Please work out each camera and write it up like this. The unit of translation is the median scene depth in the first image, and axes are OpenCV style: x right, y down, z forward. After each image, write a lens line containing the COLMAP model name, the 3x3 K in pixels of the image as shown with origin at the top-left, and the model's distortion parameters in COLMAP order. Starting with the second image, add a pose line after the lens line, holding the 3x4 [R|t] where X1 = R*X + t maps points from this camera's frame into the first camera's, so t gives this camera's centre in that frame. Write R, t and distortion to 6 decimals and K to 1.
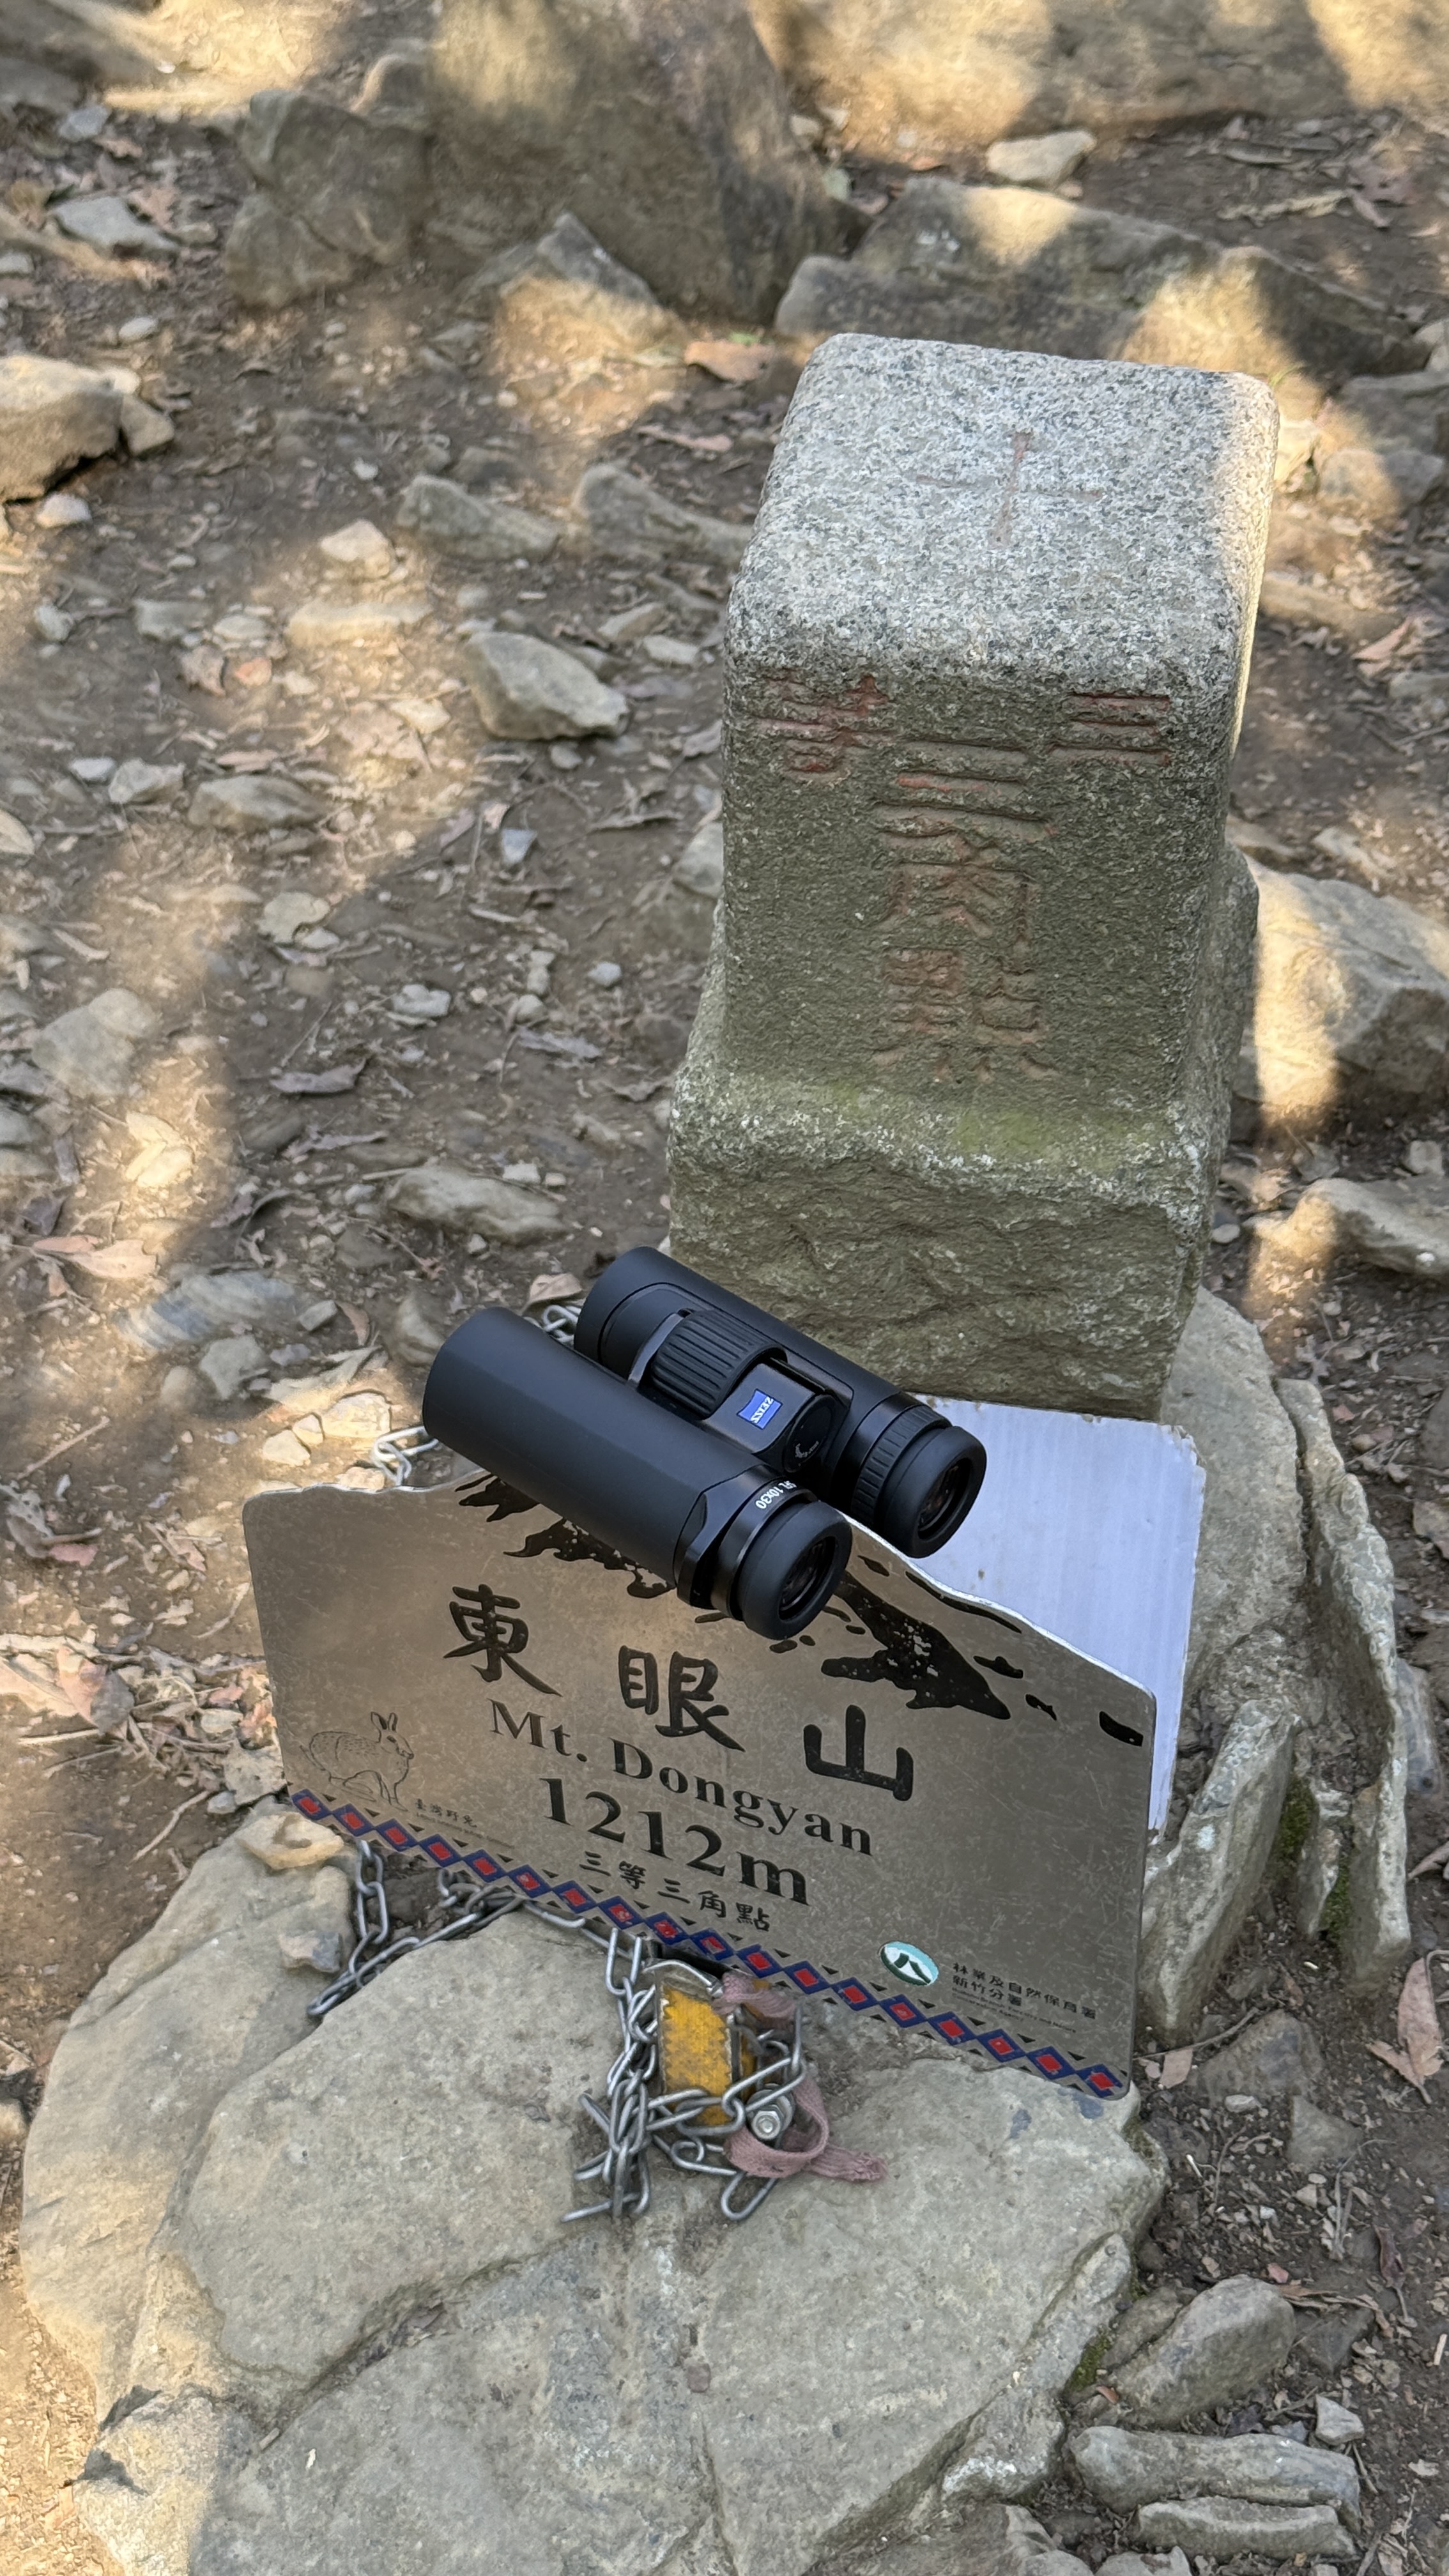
lens RADIAL K [[3639.6, 0, 724.5], [0, 3639.6, 1288.0], [0, 0, 1]] dist [0.180789, -0.383441]
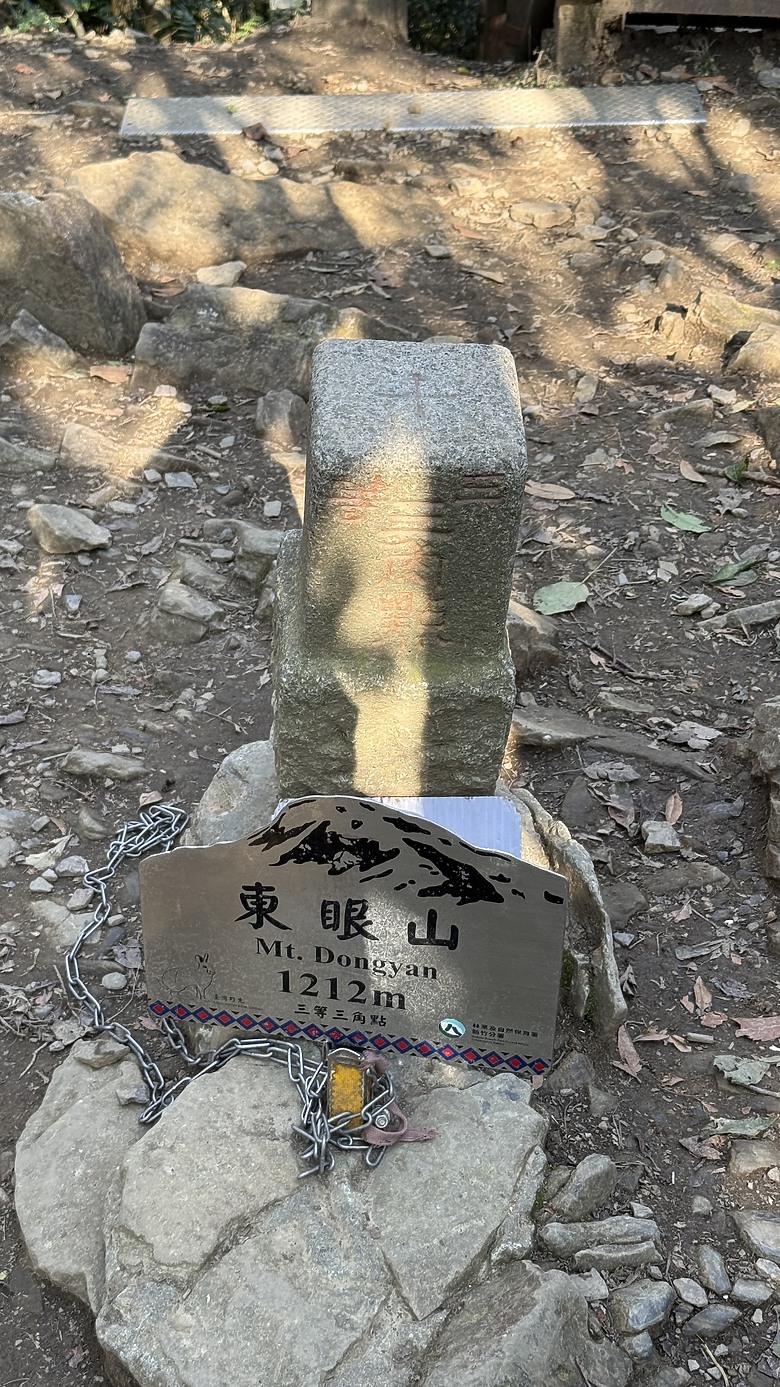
lens RADIAL K [[1959.7, 0, 390.0], [0, 1959.7, 693.5], [0, 0, 1]] dist [0.180789, -0.383441]
pose [[0.970173, -0.101514, 0.220134, -0.217365], [0.121153, 0.989596, -0.077597, 0.062606], [-0.209966, 0.101953, 0.972378, -0.193520]]
